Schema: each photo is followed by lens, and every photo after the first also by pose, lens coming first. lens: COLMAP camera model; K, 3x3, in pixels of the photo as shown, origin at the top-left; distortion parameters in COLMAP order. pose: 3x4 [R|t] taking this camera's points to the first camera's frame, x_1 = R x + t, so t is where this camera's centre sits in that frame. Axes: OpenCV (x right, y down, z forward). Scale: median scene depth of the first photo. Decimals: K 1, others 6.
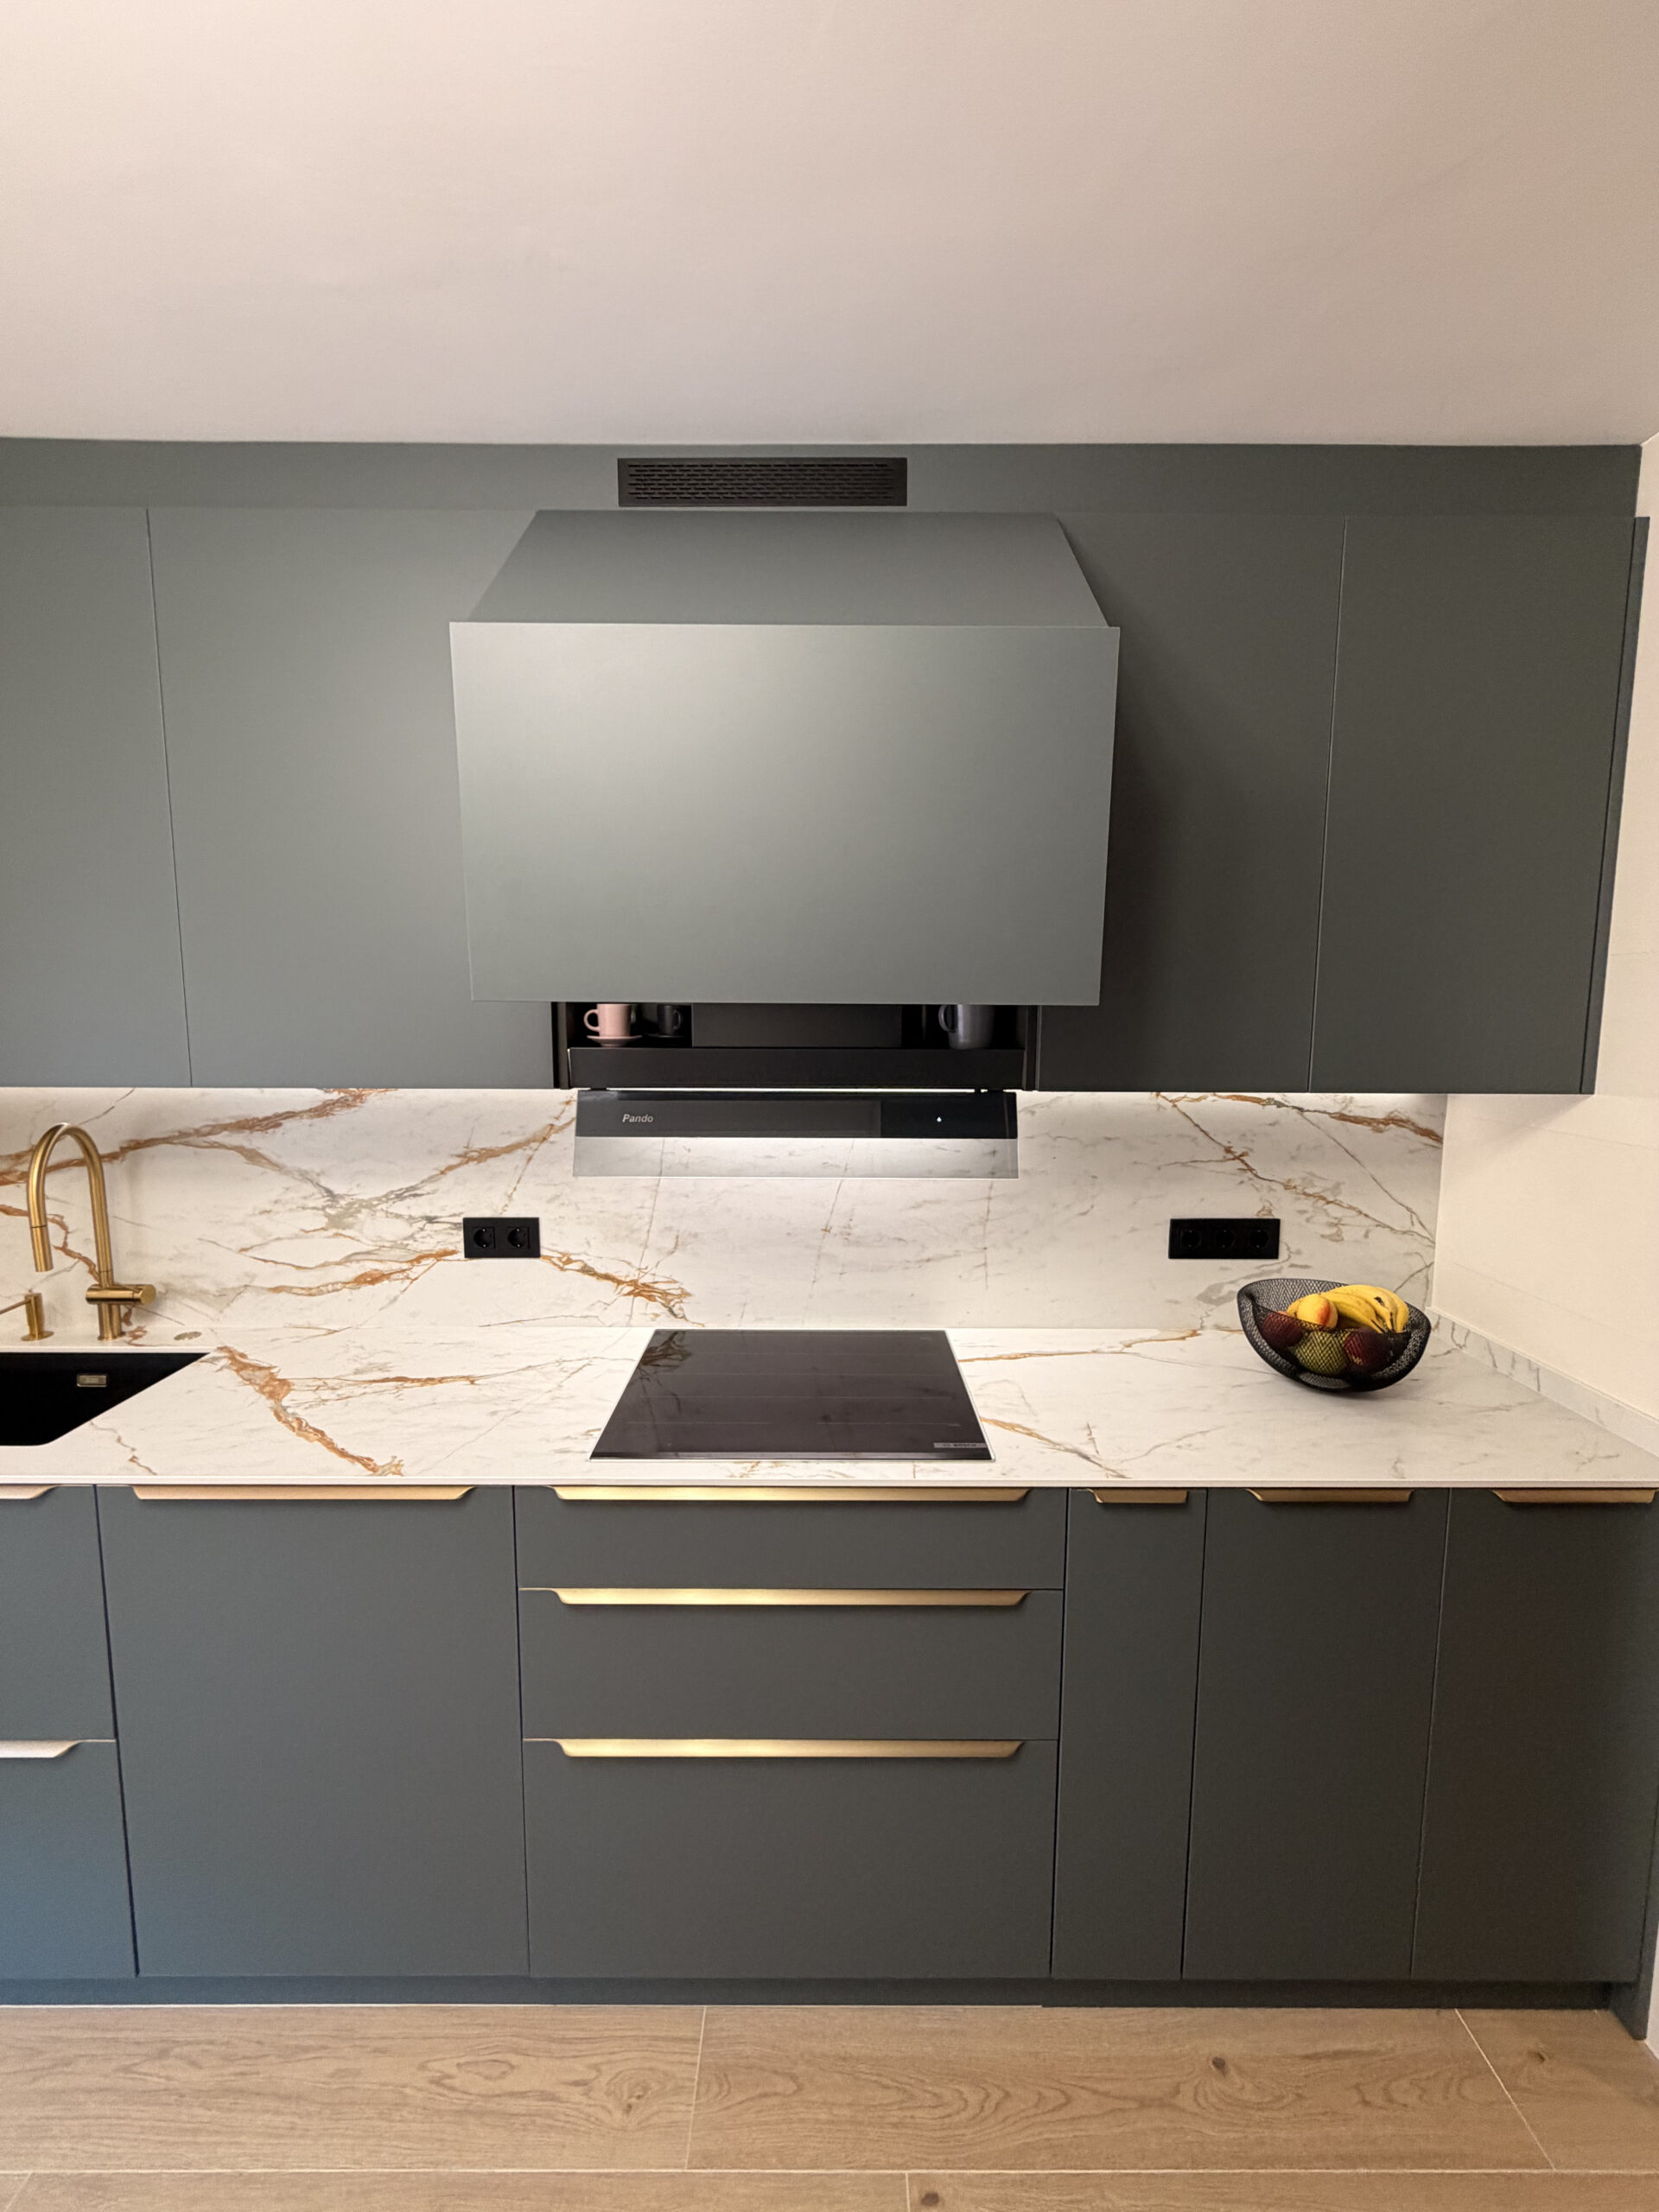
lens RADIAL K [[884.4, 0, 828.5], [0, 884.4, 1097.0], [0, 0, 1]] dist [-0.000261, 0.000171]
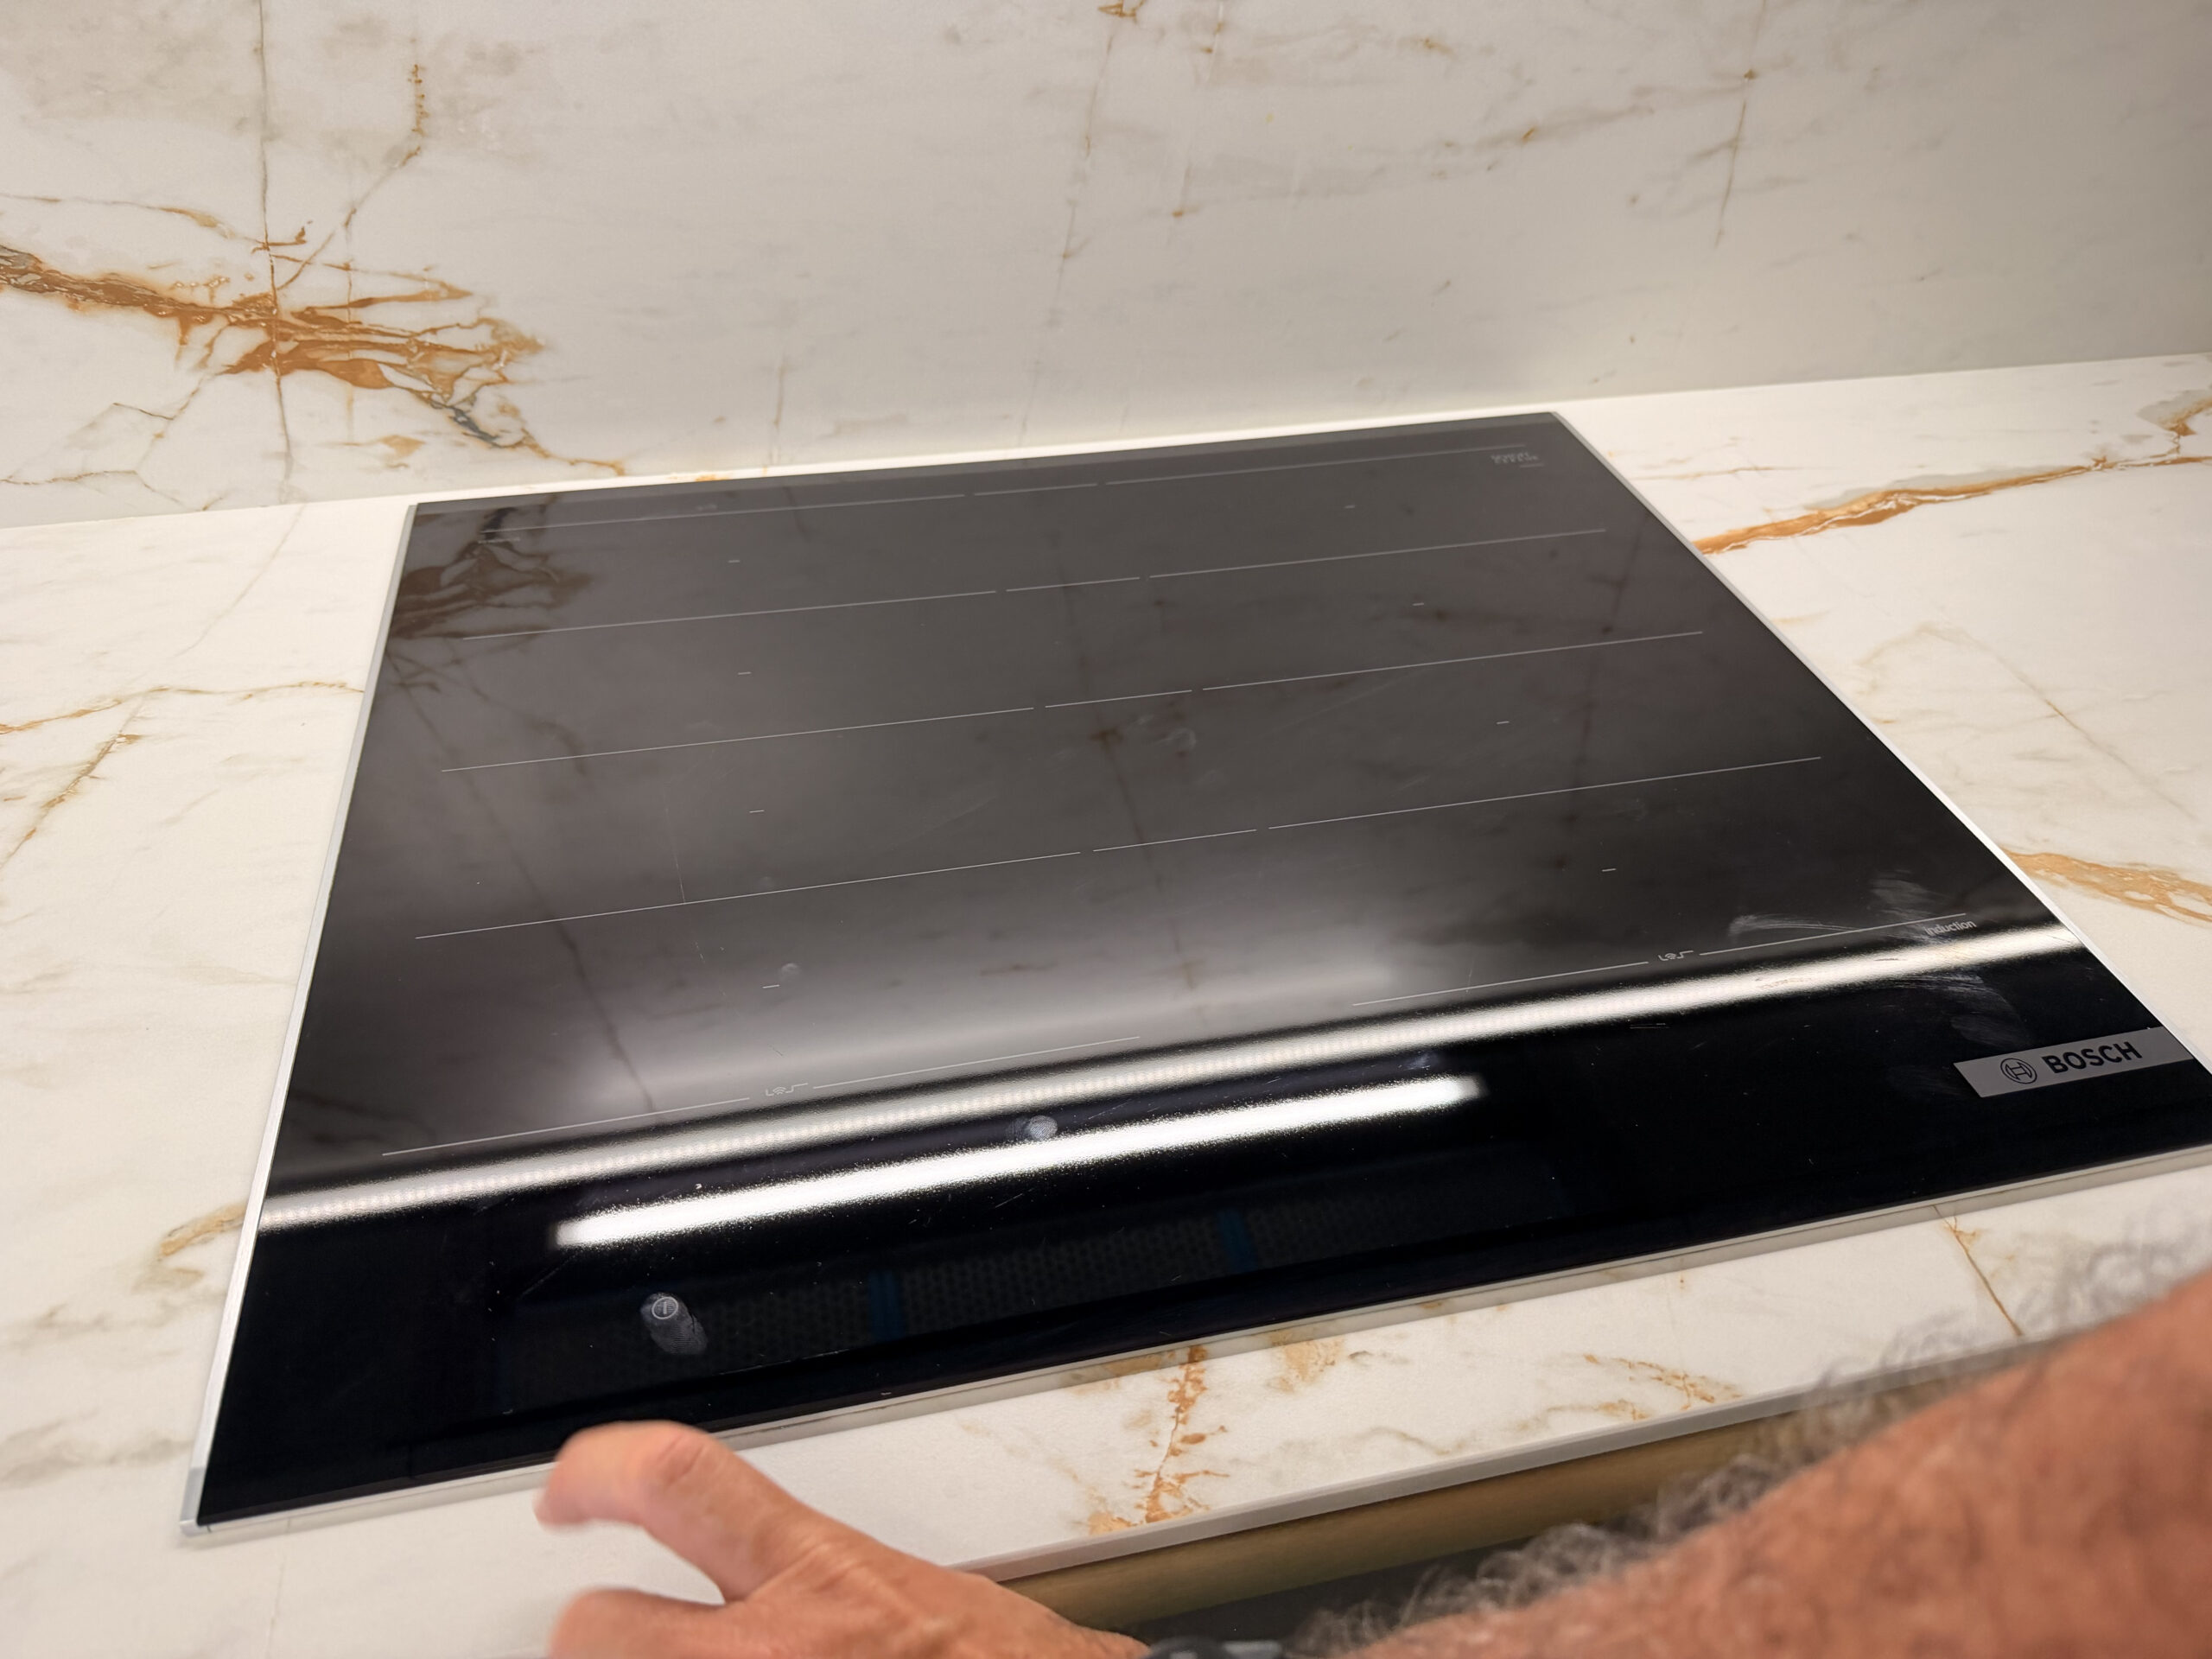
lens RADIAL K [[1570.0, 0, 1117.8], [0, 1570.0, 844.0], [0, 0, 1]] dist [0.035274, -0.064476]
pose [[0.975352, -0.127174, 0.180321, -0.100868], [0.003473, 0.825951, 0.563732, 0.101106], [-0.220629, -0.549210, 0.806034, 0.572228]]
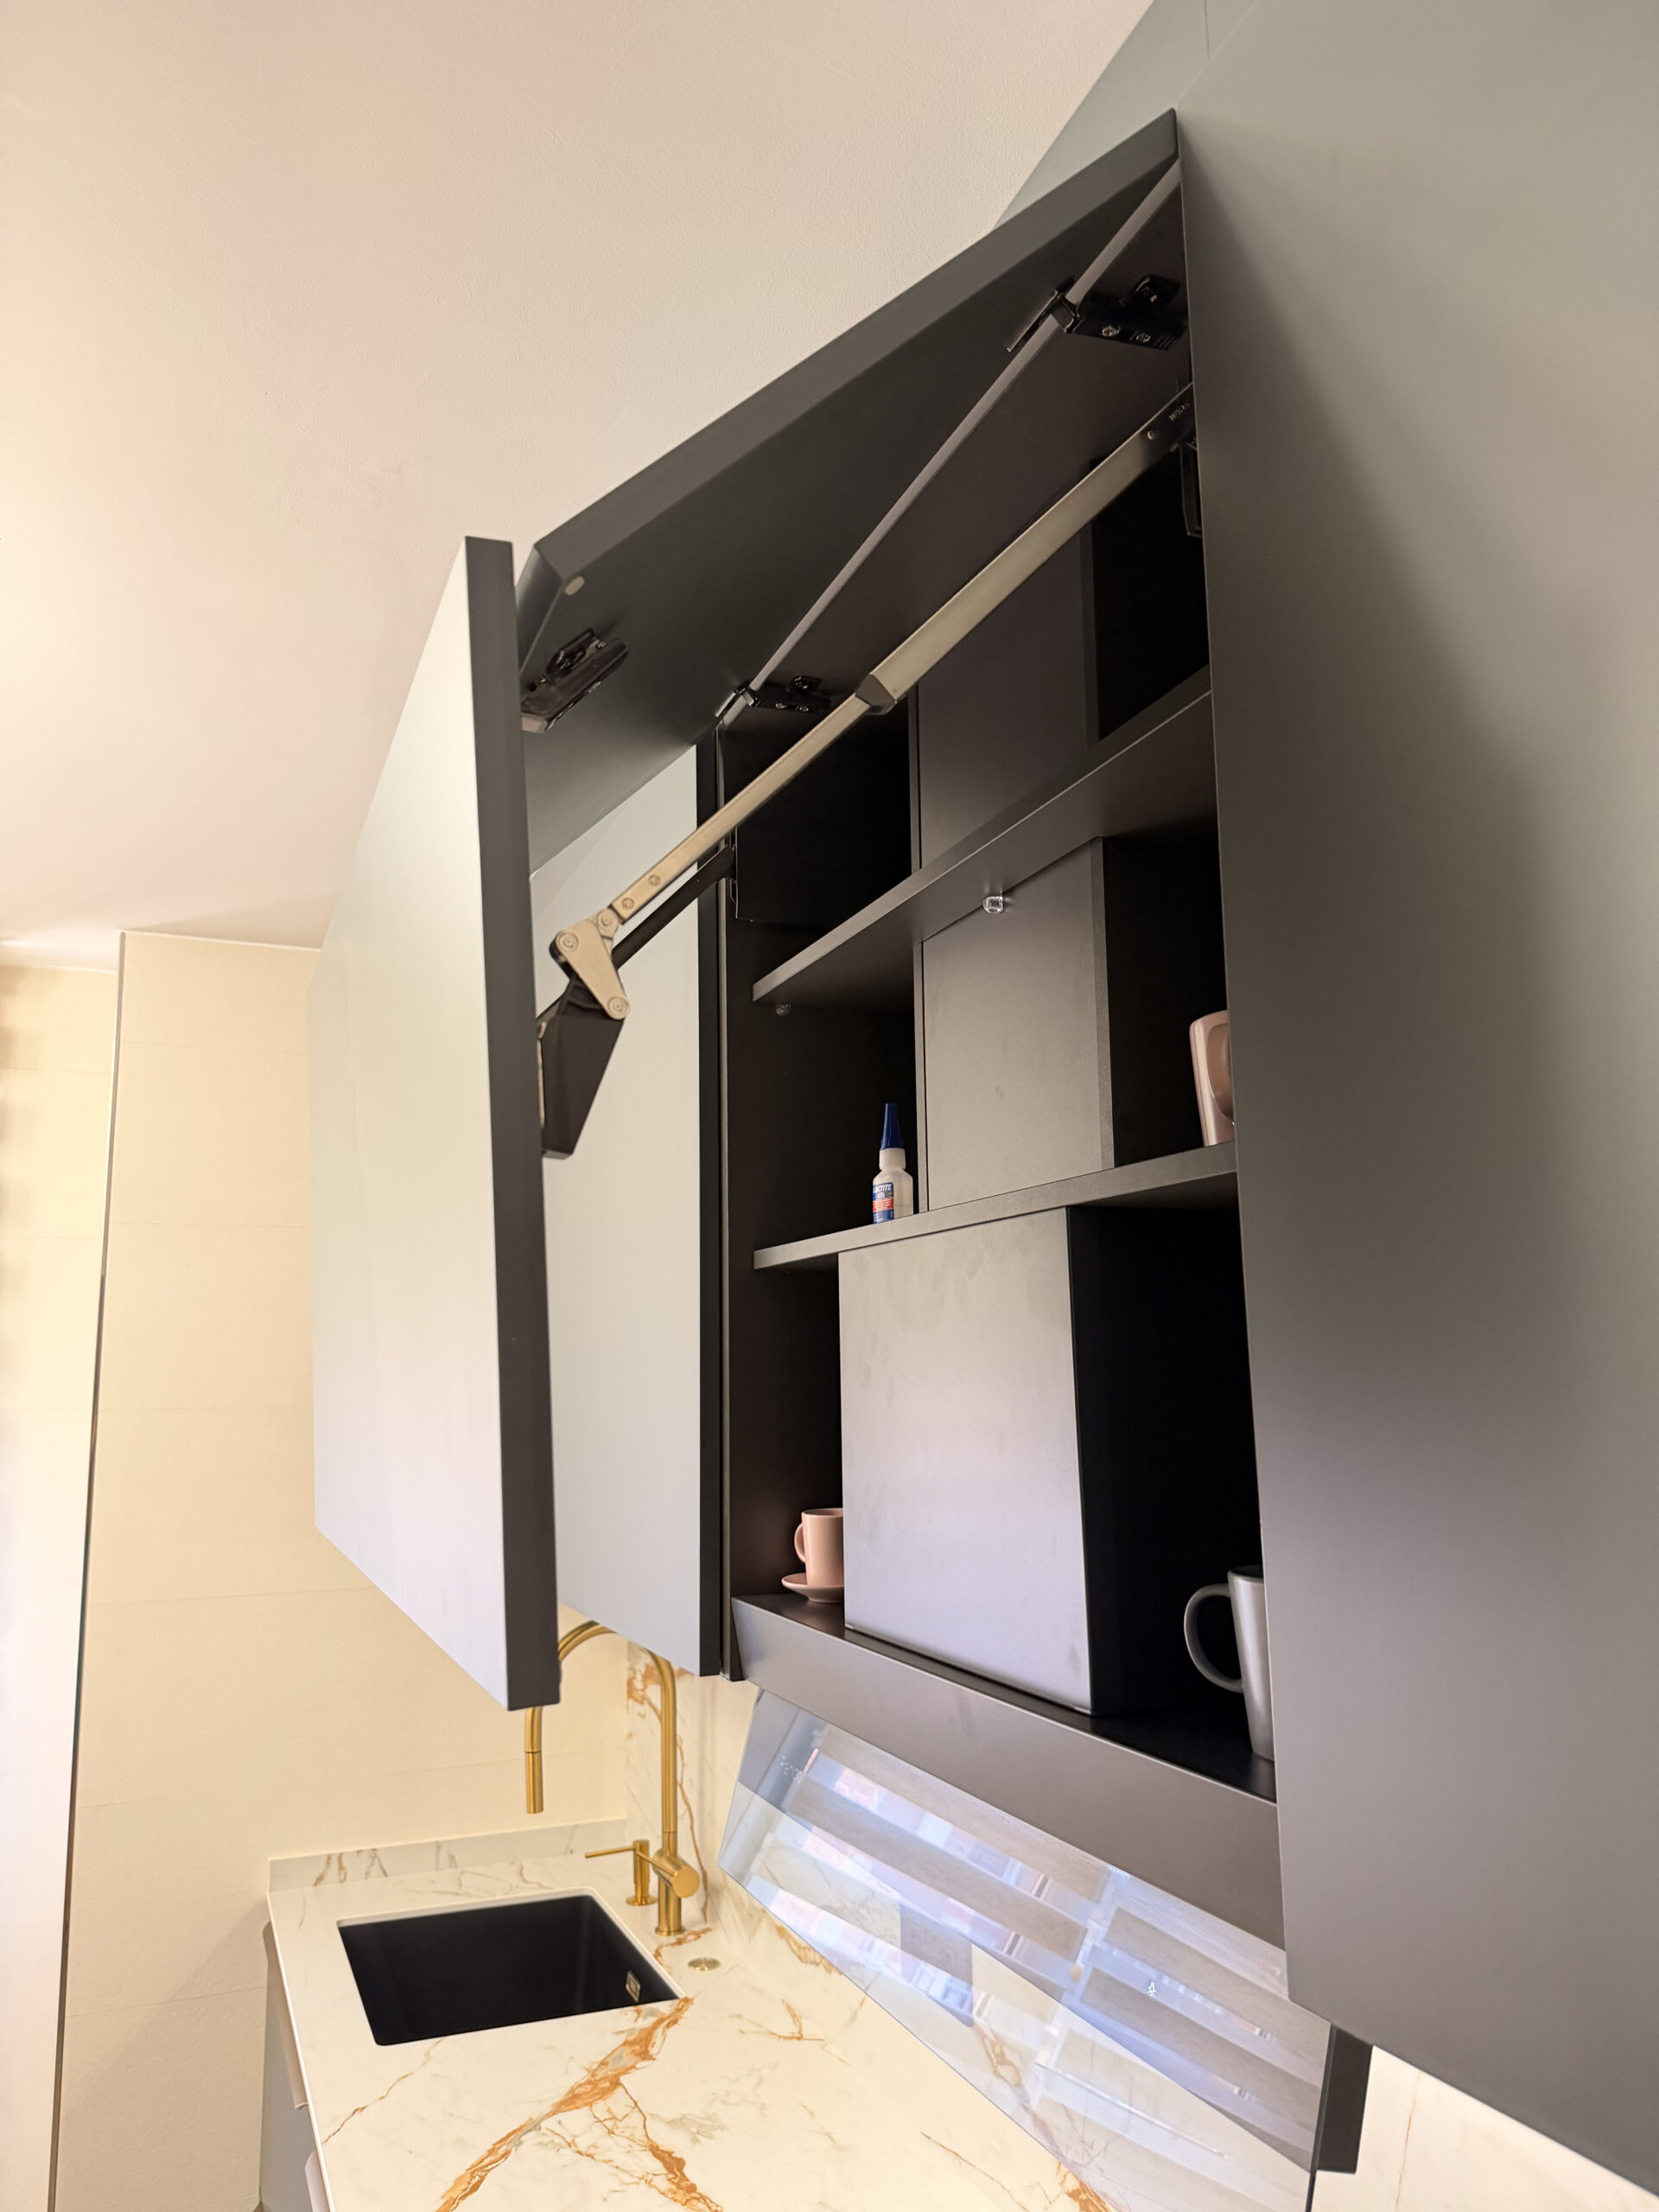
lens RADIAL K [[1570.0, 0, 825.6], [0, 1570.0, 1112.7], [0, 0, 1]] dist [0.035274, -0.064476]
pose [[0.378934, -0.163393, -0.910885, 0.509618], [-0.082367, 0.974429, -0.209056, -0.118704], [0.921751, 0.154245, 0.355786, 0.545814]]
